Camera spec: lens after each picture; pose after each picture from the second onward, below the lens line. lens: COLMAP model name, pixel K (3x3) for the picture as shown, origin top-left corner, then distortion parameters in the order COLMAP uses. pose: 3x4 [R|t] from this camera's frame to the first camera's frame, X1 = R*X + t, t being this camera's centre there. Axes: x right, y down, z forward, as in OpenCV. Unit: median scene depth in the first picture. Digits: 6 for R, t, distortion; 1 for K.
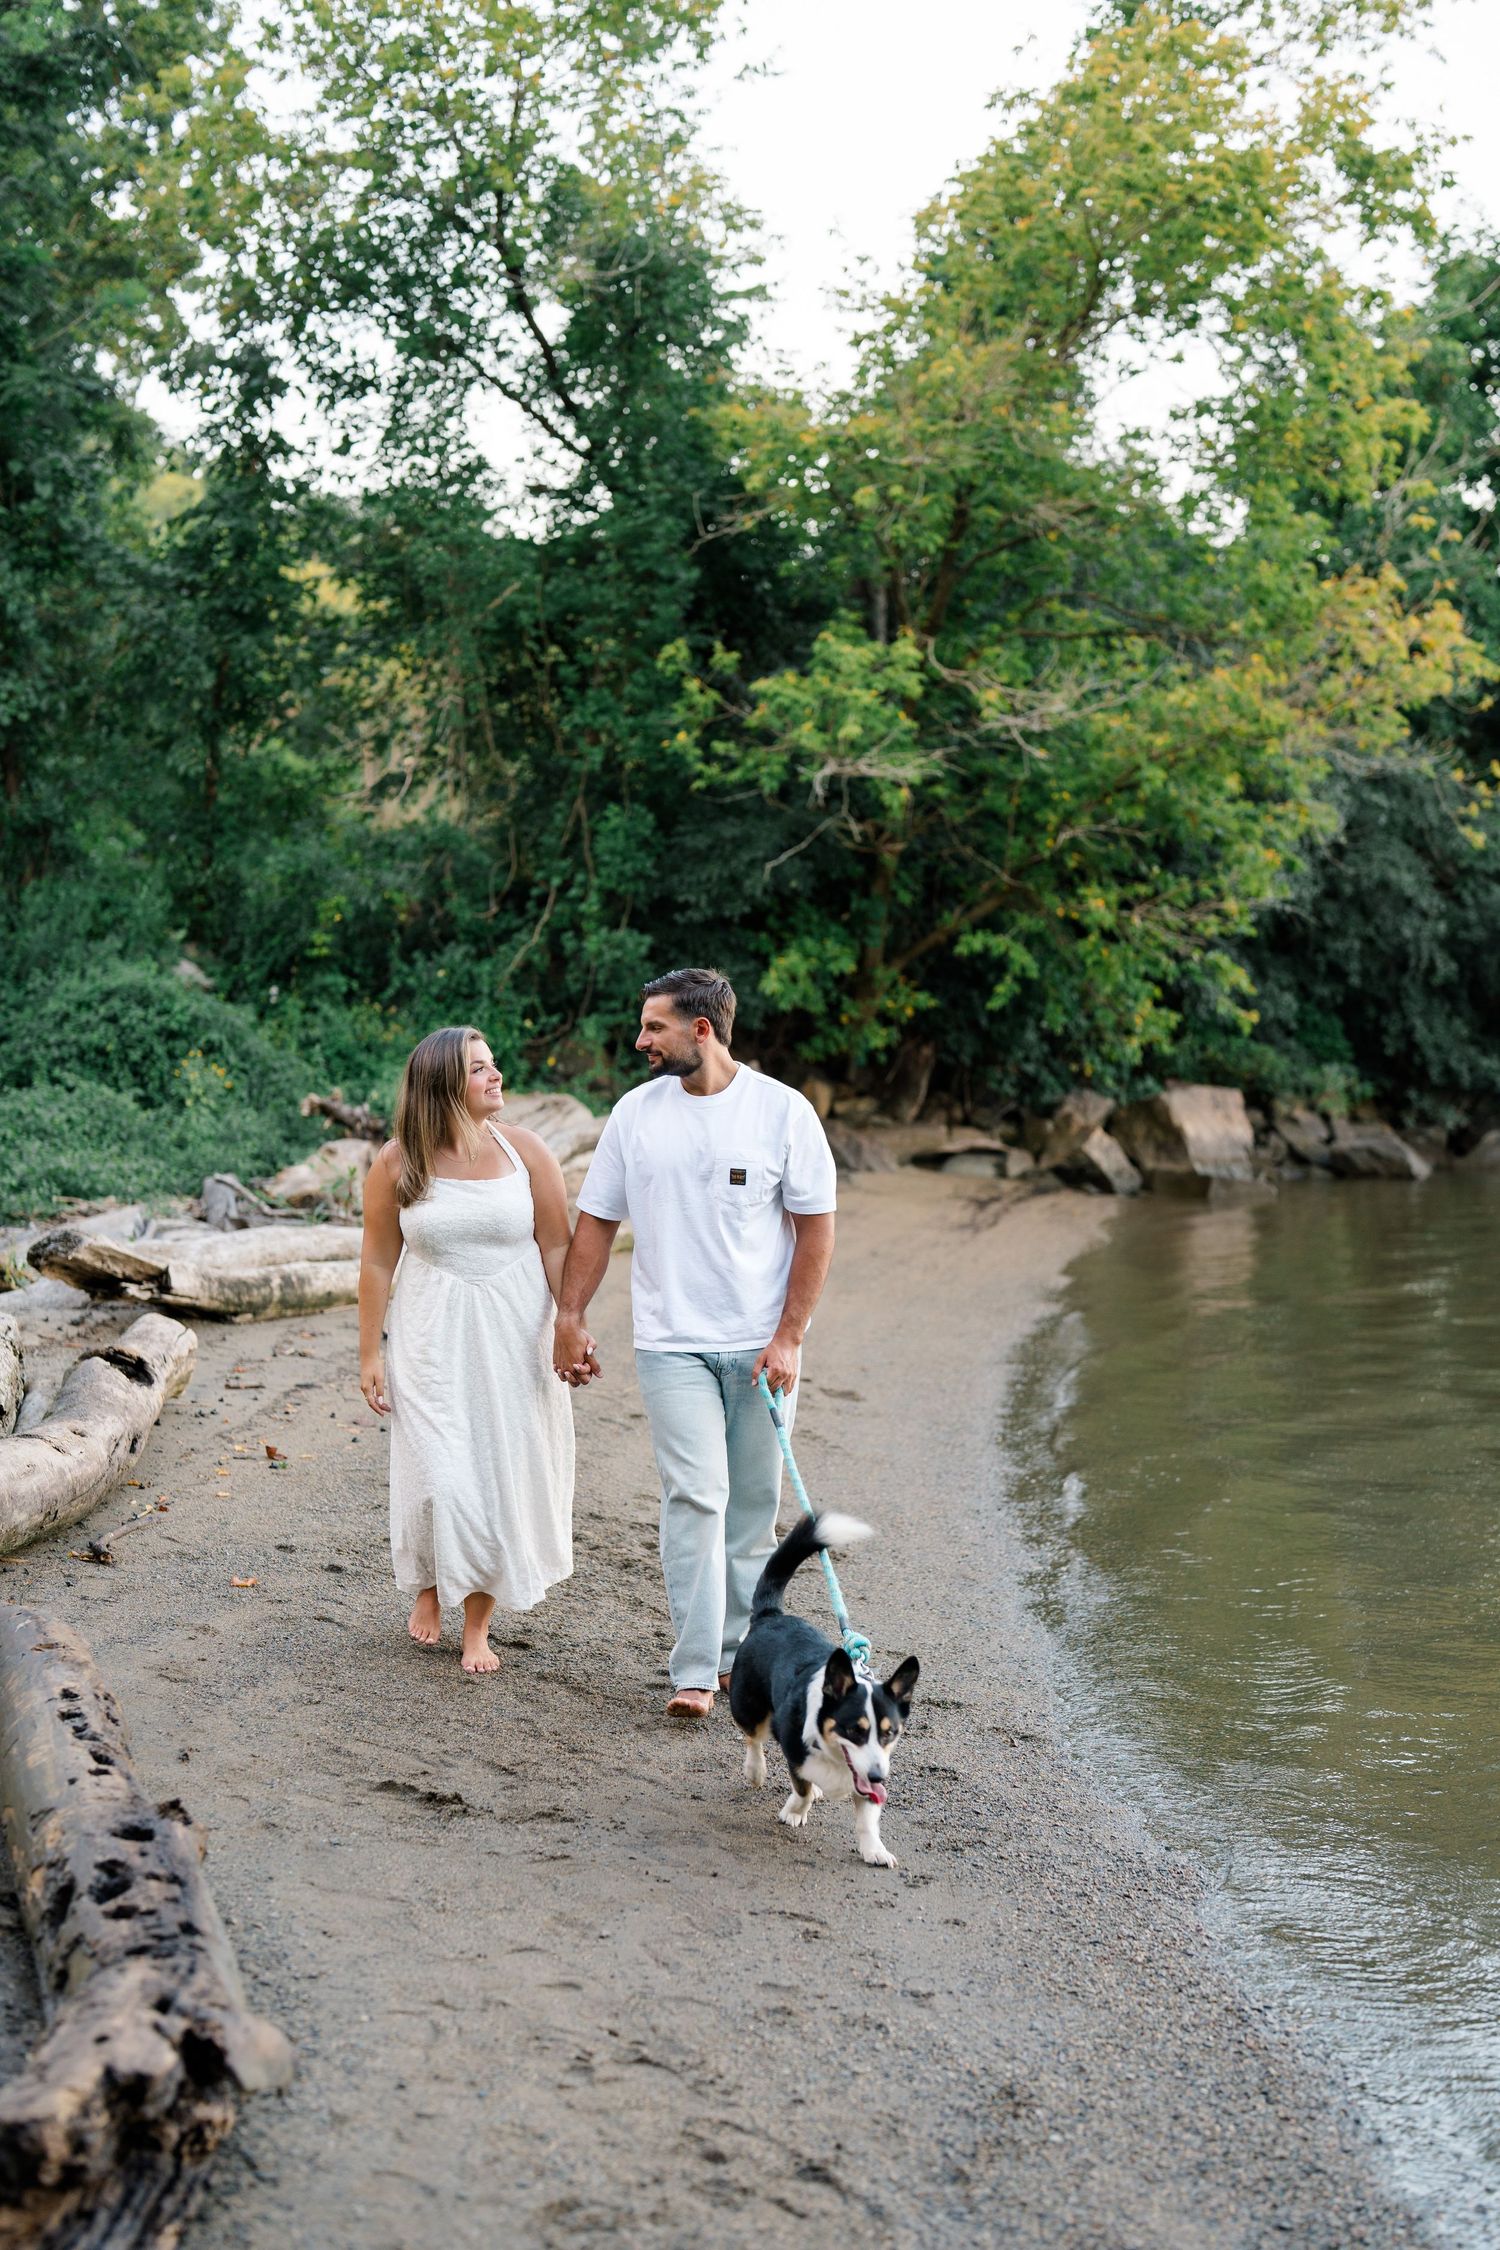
lens RADIAL K [[3215.0, 0, 750.0], [0, 3215.0, 1125.0], [0, 0, 1]] dist [-0.026579, 0.022703]
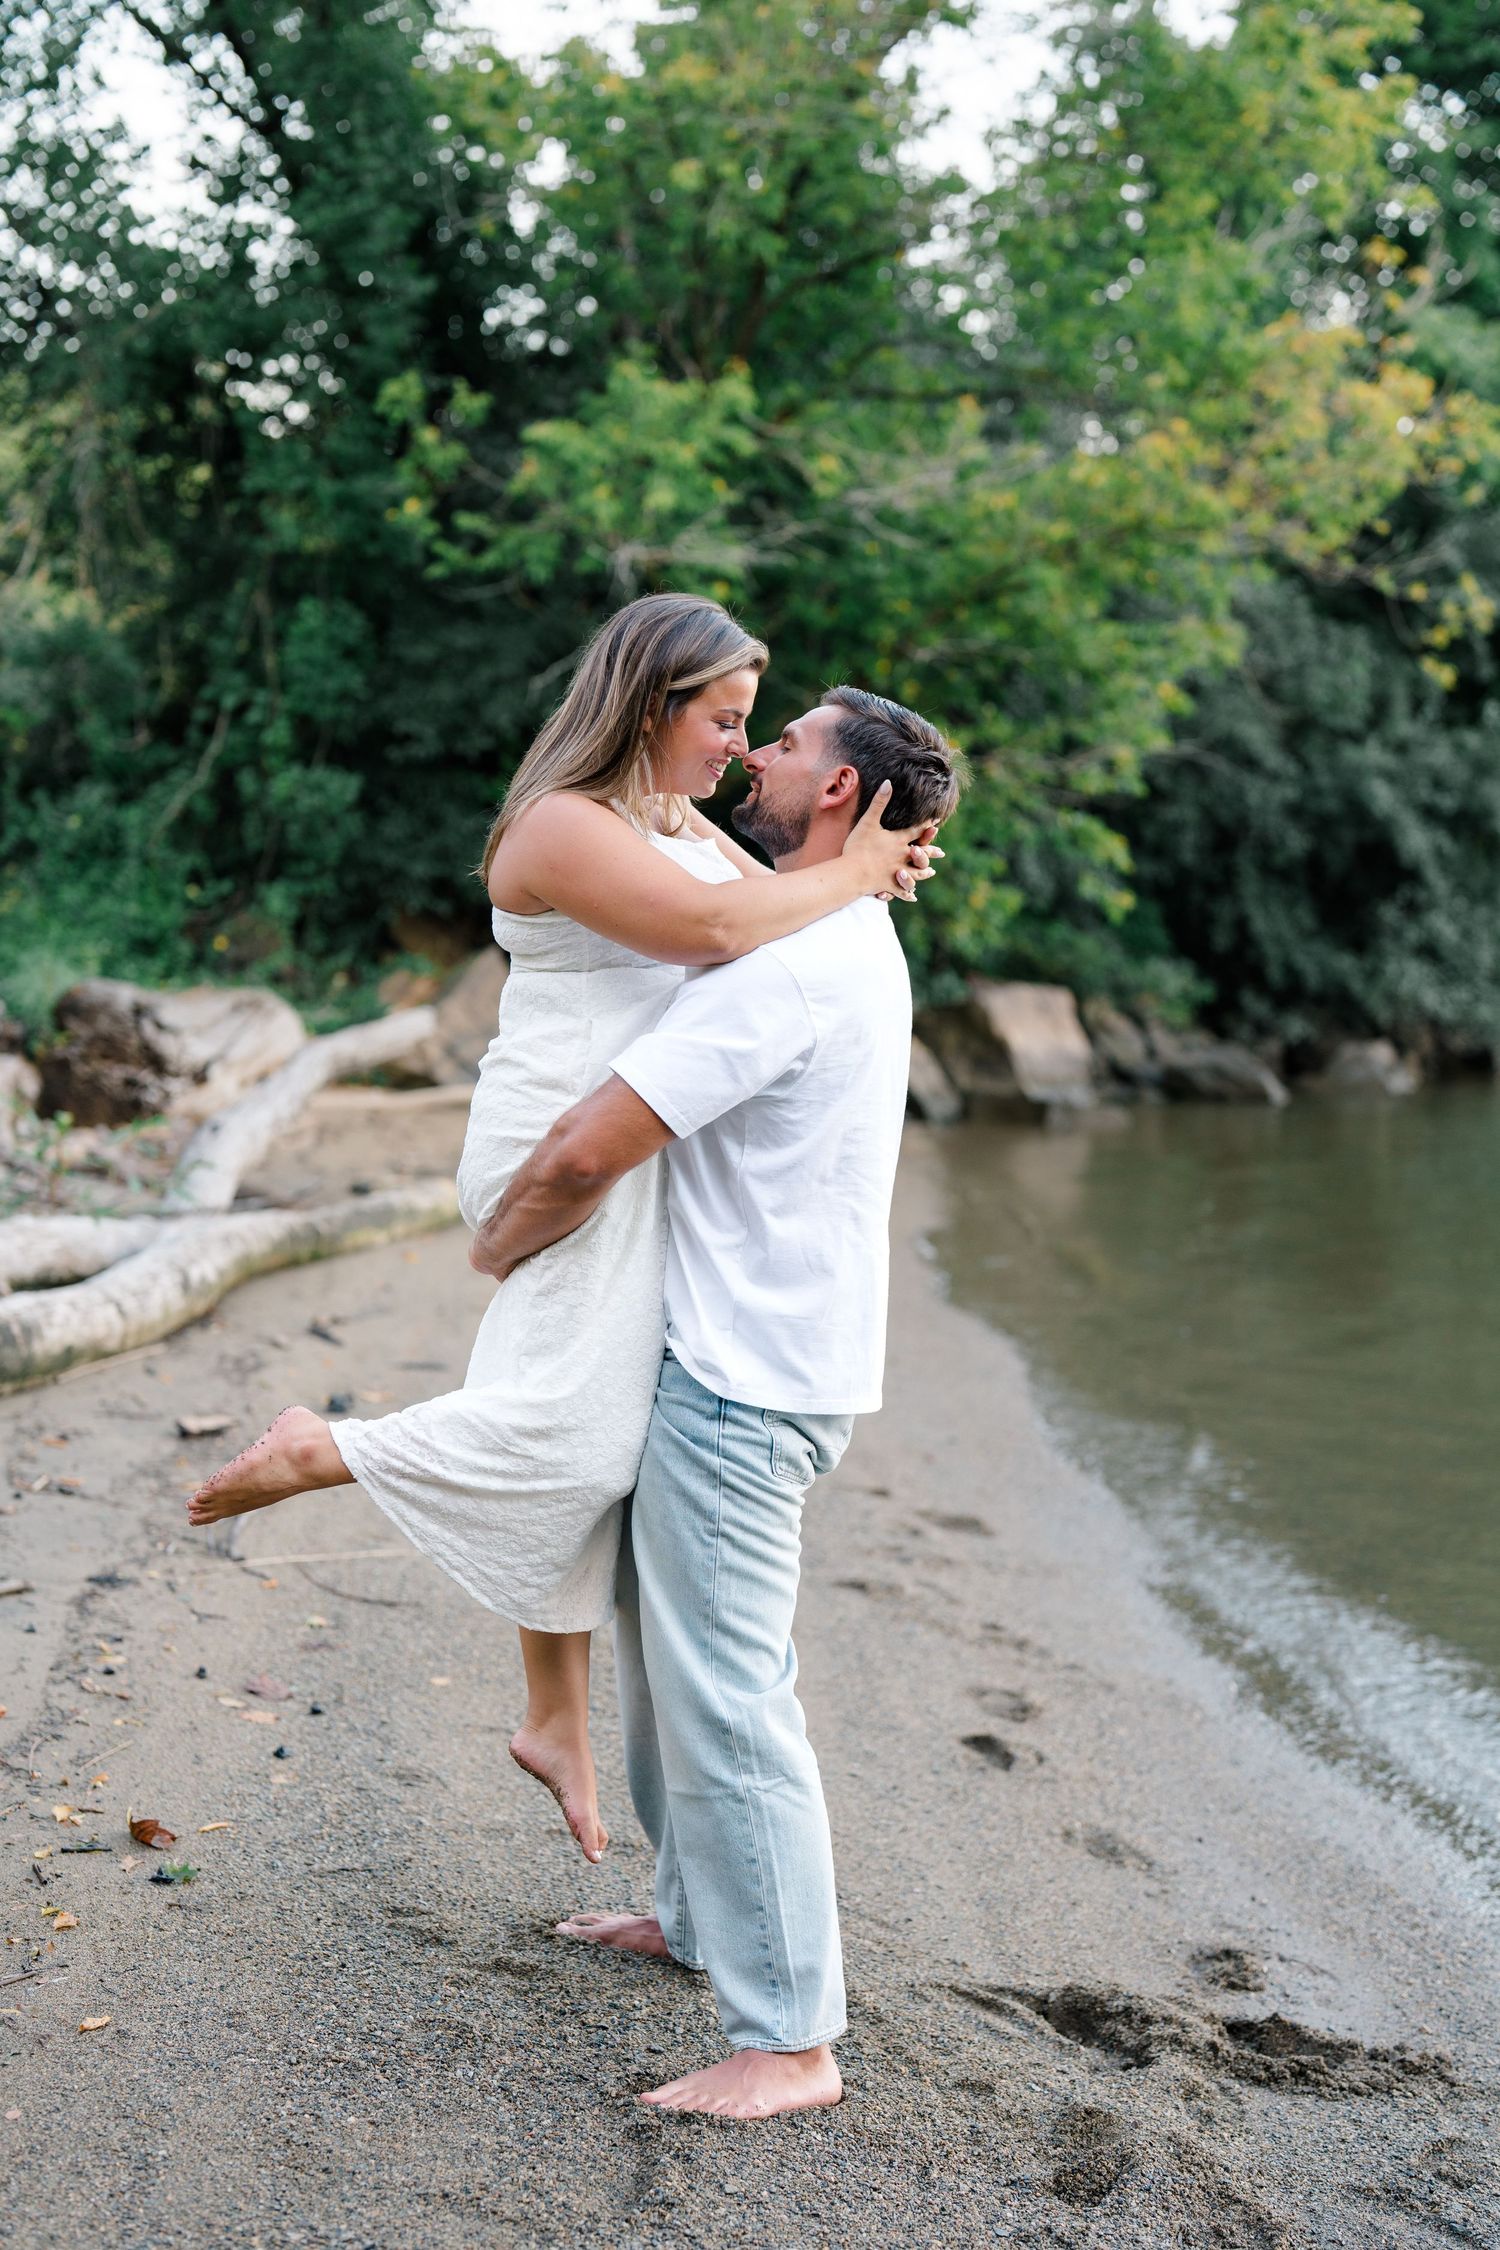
lens RADIAL K [[3215.0, 0, 750.0], [0, 3215.0, 1125.0], [0, 0, 1]] dist [-0.026579, 0.022703]
pose [[0.986590, 0.005017, 0.163140, -0.061429], [-0.010908, 0.999319, 0.035237, -0.005360], [-0.162852, -0.036544, 0.985974, 0.243804]]
